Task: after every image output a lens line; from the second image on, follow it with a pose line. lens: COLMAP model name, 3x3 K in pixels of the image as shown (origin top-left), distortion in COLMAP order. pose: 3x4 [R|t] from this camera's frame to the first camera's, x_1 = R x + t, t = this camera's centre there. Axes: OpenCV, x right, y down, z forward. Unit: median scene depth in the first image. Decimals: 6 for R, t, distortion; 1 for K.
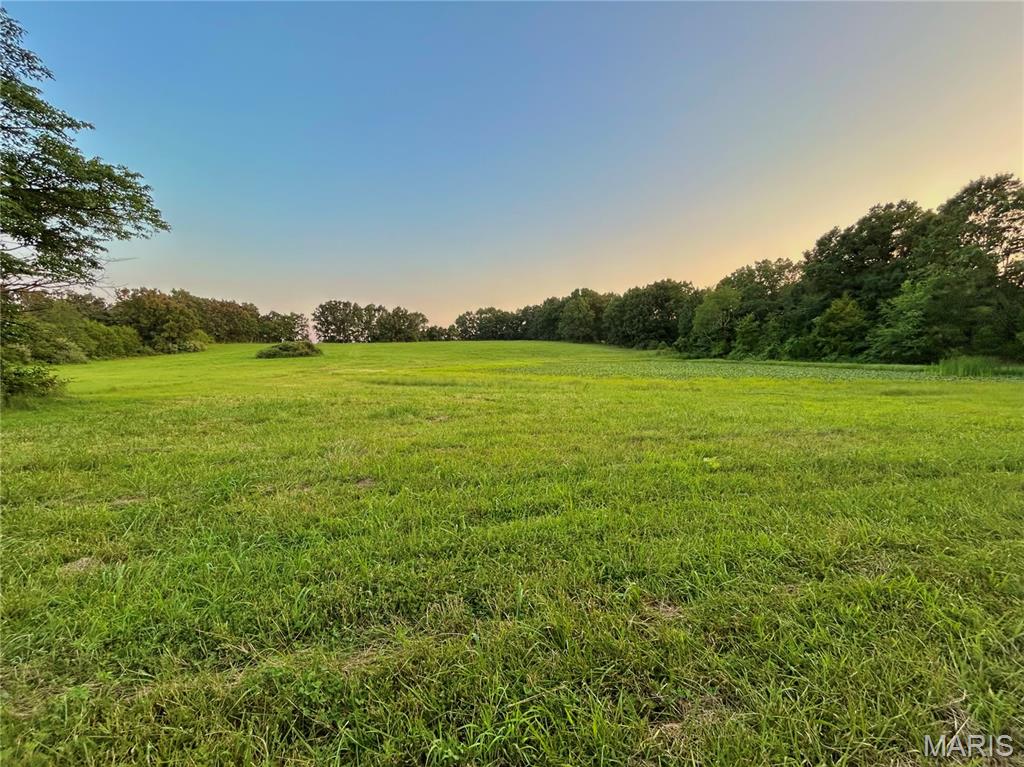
lens RADIAL K [[417.4, 0, 508.6], [0, 417.4, 379.8], [0, 0, 1]] dist [-0.003353, 0.000123]
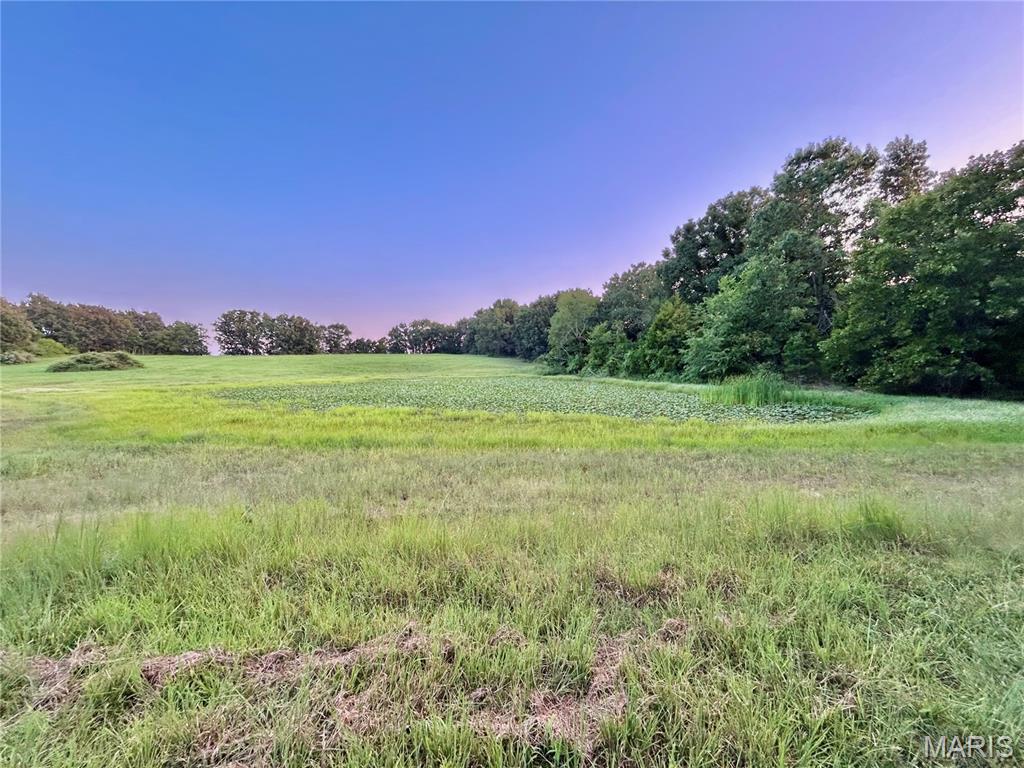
lens RADIAL K [[417.4, 0, 487.8], [0, 417.4, 377.6], [0, 0, 1]] dist [-0.003353, 0.000123]
pose [[0.999391, 0.003689, 0.034686, 0.125337], [-0.002357, 0.999261, -0.038372, -0.004911], [-0.034802, 0.038267, 0.998661, 0.063449]]
